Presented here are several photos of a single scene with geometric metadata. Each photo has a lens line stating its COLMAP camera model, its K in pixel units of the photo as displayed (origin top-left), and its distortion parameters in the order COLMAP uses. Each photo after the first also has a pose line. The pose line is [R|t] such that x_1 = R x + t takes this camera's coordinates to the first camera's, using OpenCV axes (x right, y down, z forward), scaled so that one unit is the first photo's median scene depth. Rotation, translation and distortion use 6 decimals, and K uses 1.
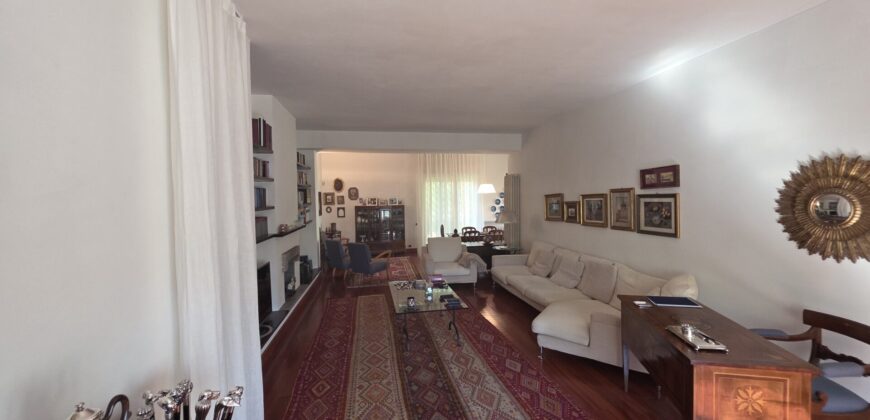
lens RADIAL K [[346.3, 0, 429.6], [0, 346.3, 208.0], [0, 0, 1]] dist [0.001998, 0.000508]
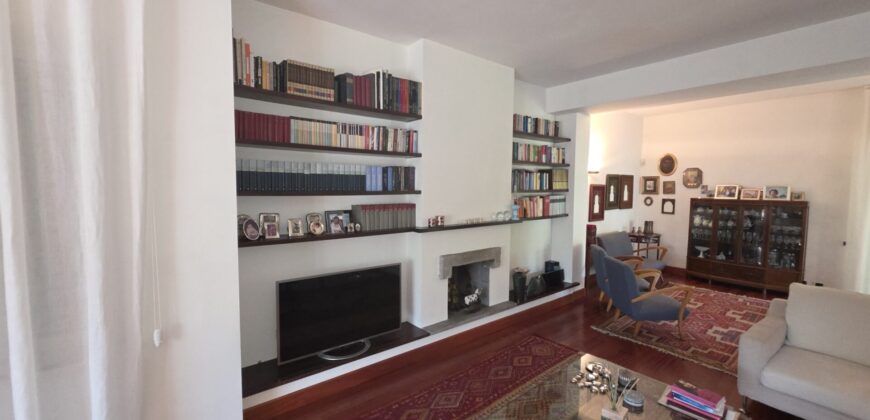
lens RADIAL K [[346.3, 0, 429.6], [0, 346.3, 208.0], [0, 0, 1]] dist [0.001998, 0.000508]
pose [[0.491493, 0.080484, -0.867154, 0.093231], [-0.045480, 0.996734, 0.066733, -0.007925], [0.869693, 0.006640, 0.493548, 0.286174]]
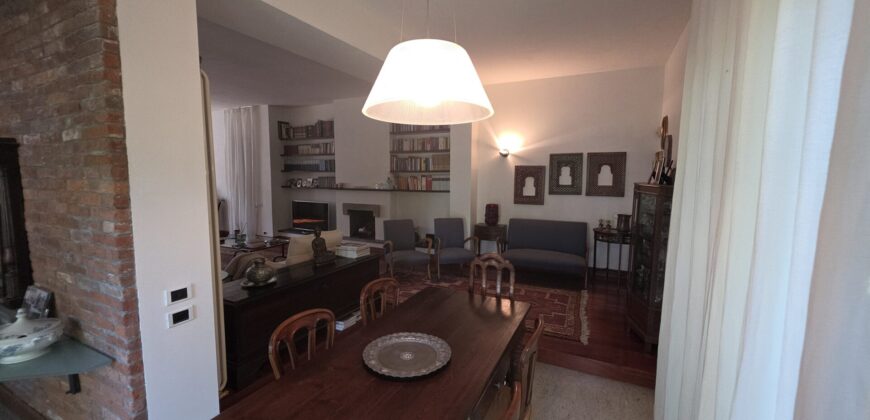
lens RADIAL K [[346.3, 0, 429.6], [0, 346.3, 208.0], [0, 0, 1]] dist [0.001998, 0.000508]
pose [[-0.590672, 0.099423, -0.800763, 0.261558], [-0.019001, 0.990391, 0.136982, -0.026500], [0.806688, 0.096127, -0.583108, 1.006785]]
